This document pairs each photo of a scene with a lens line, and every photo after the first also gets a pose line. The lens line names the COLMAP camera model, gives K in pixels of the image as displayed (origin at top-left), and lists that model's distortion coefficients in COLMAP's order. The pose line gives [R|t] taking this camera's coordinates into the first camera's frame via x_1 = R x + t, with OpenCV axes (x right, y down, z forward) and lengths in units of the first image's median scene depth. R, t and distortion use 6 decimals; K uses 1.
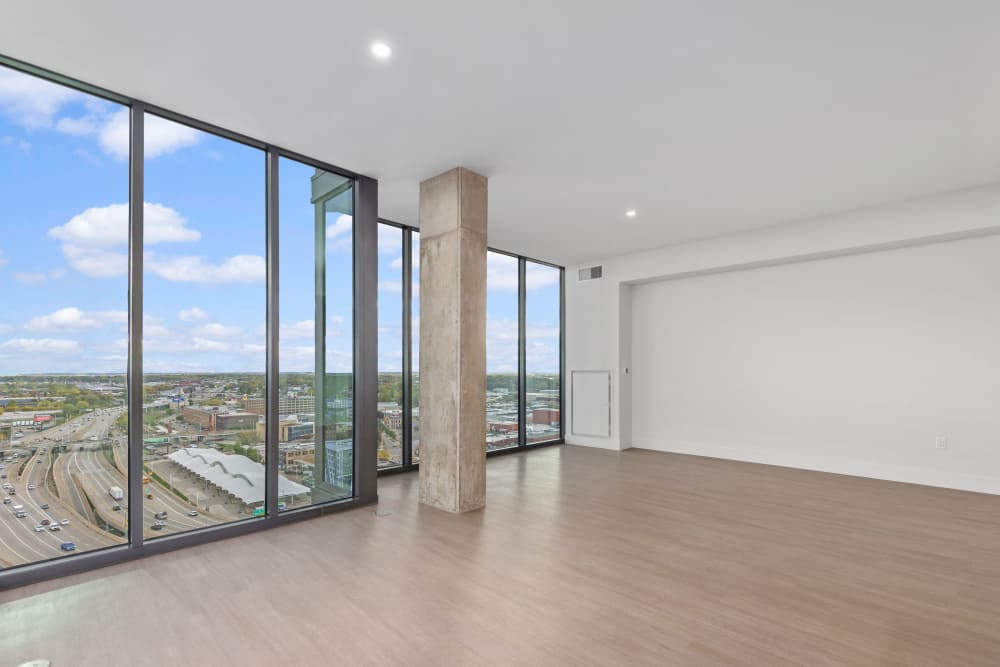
lens RADIAL K [[466.7, 0, 499.9], [0, 466.7, 367.6], [0, 0, 1]] dist [0.003361, 0.000413]
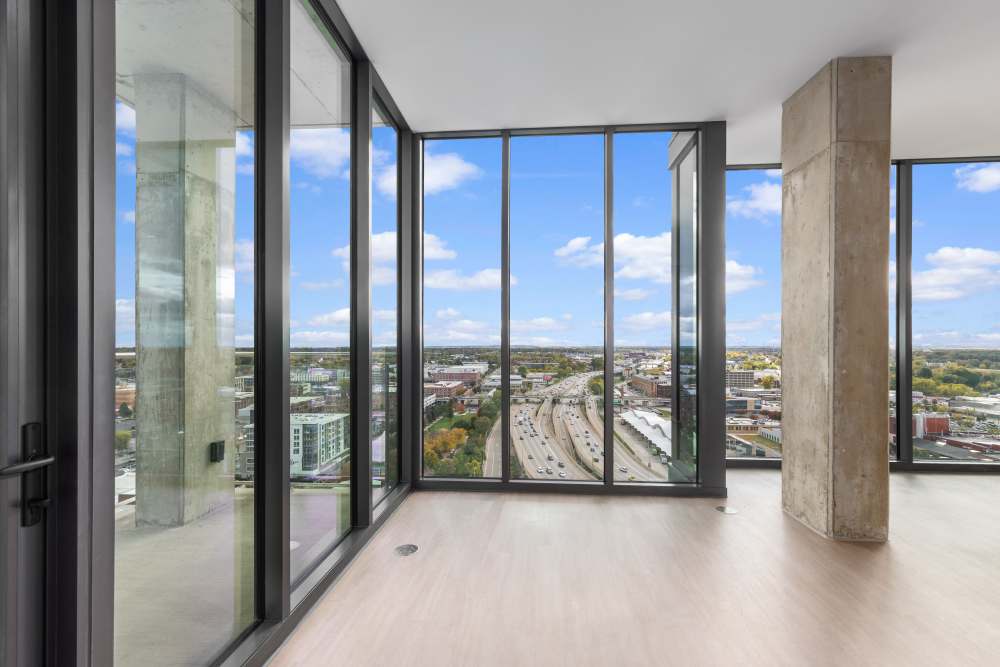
lens RADIAL K [[458.8, 0, 501.4], [0, 458.8, 344.0], [0, 0, 1]] dist [0.001587, 0.000154]
pose [[0.638899, -0.002915, -0.769285, 0.123887], [0.008080, 0.999963, 0.002921, 0.002580], [0.769248, -0.008082, 0.638899, 0.143206]]
